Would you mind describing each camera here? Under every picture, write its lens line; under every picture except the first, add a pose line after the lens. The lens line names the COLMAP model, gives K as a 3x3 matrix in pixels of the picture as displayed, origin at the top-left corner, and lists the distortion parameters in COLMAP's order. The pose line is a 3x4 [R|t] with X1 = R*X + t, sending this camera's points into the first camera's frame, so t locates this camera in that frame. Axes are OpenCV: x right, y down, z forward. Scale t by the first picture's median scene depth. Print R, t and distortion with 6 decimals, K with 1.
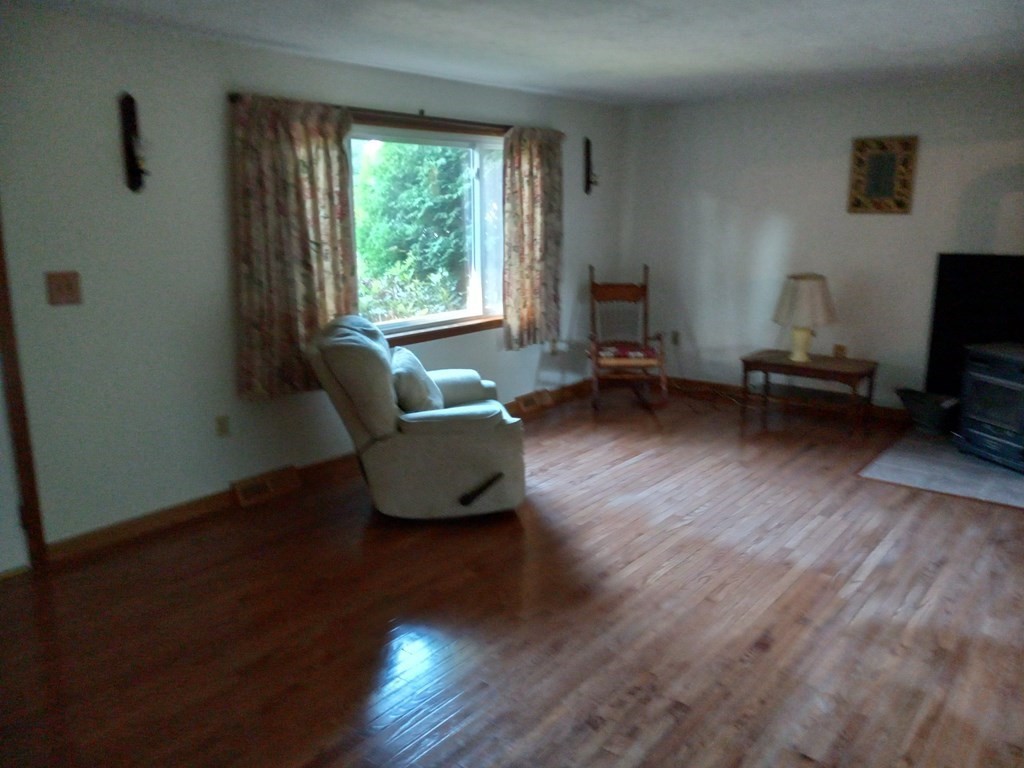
lens RADIAL K [[802.5, 0, 487.1], [0, 802.5, 381.4], [0, 0, 1]] dist [0.002631, -0.052452]
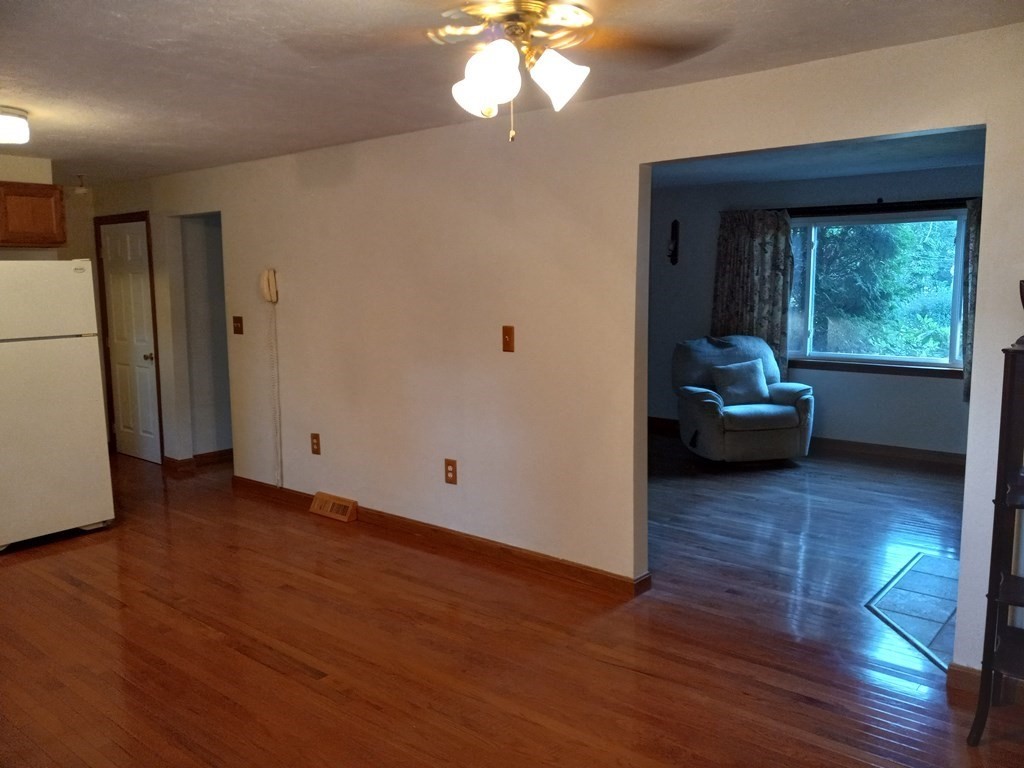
lens RADIAL K [[802.5, 0, 487.1], [0, 802.5, 381.4], [0, 0, 1]] dist [0.002631, -0.052452]
pose [[-0.008679, 0.135400, -0.990753, 1.366506], [-0.214040, 0.967575, 0.134108, -0.093461], [0.976786, 0.213225, 0.020583, 0.439679]]
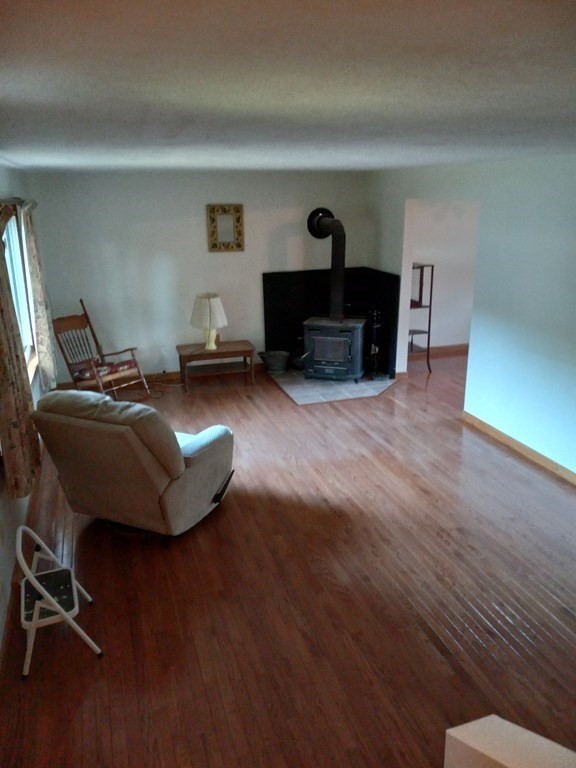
lens RADIAL K [[598.2, 0, 290.9], [0, 598.2, 380.7], [0, 0, 1]] dist [0.223742, -0.633208]
pose [[0.526418, -0.243238, 0.814690, -0.630581], [0.192088, 0.967454, 0.164729, -0.160253], [-0.828243, 0.069775, 0.556008, 0.263114]]
